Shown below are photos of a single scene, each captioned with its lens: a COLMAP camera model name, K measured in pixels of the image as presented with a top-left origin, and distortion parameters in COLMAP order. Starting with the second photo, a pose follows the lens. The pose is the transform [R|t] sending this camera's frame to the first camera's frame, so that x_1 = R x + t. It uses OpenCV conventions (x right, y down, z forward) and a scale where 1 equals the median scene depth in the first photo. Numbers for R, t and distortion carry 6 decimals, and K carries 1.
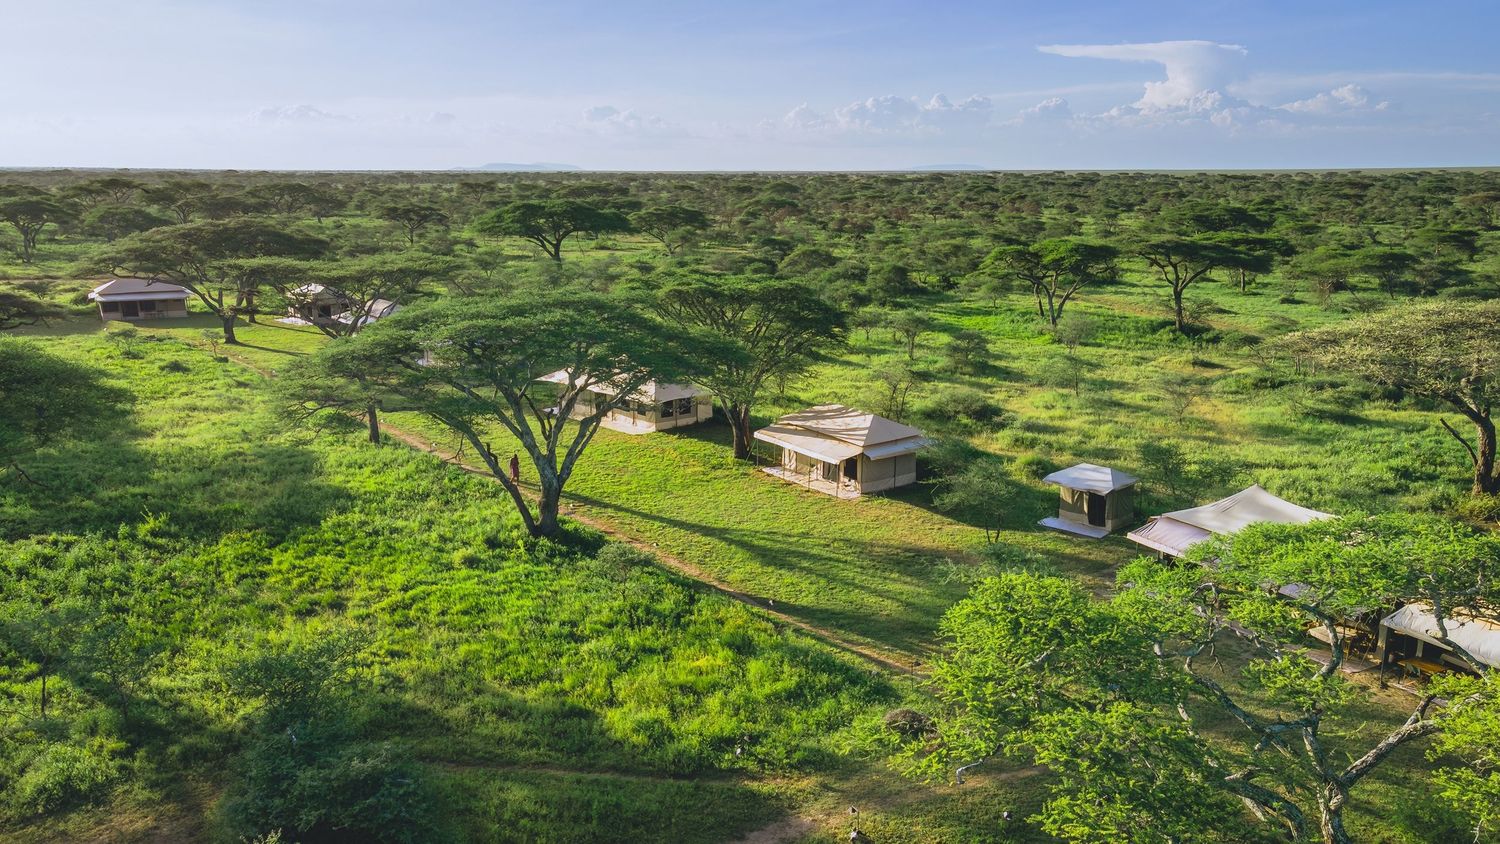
lens RADIAL K [[1100.3, 0, 755.0], [0, 1100.3, 420.7], [0, 0, 1]] dist [0.032397, 0.000665]
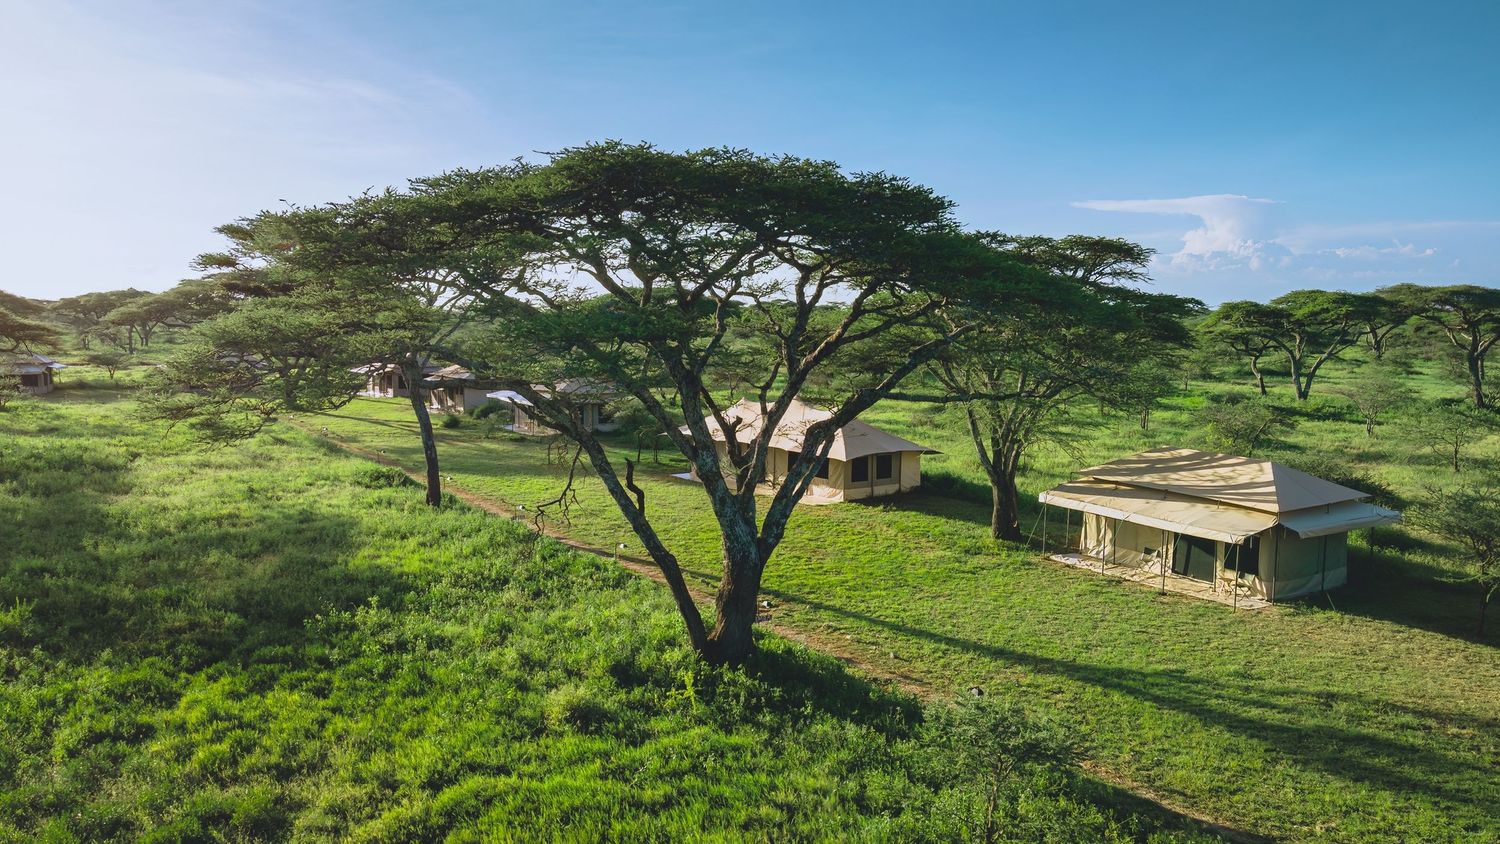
lens RADIAL K [[1019.4, 0, 743.9], [0, 1019.4, 419.7], [0, 0, 1]] dist [0.035418, 0.003039]
pose [[0.997224, 0.013838, -0.073156, -0.146231], [-0.022561, 0.992543, -0.119792, 0.049184], [0.070953, 0.121110, 0.990100, 0.512438]]
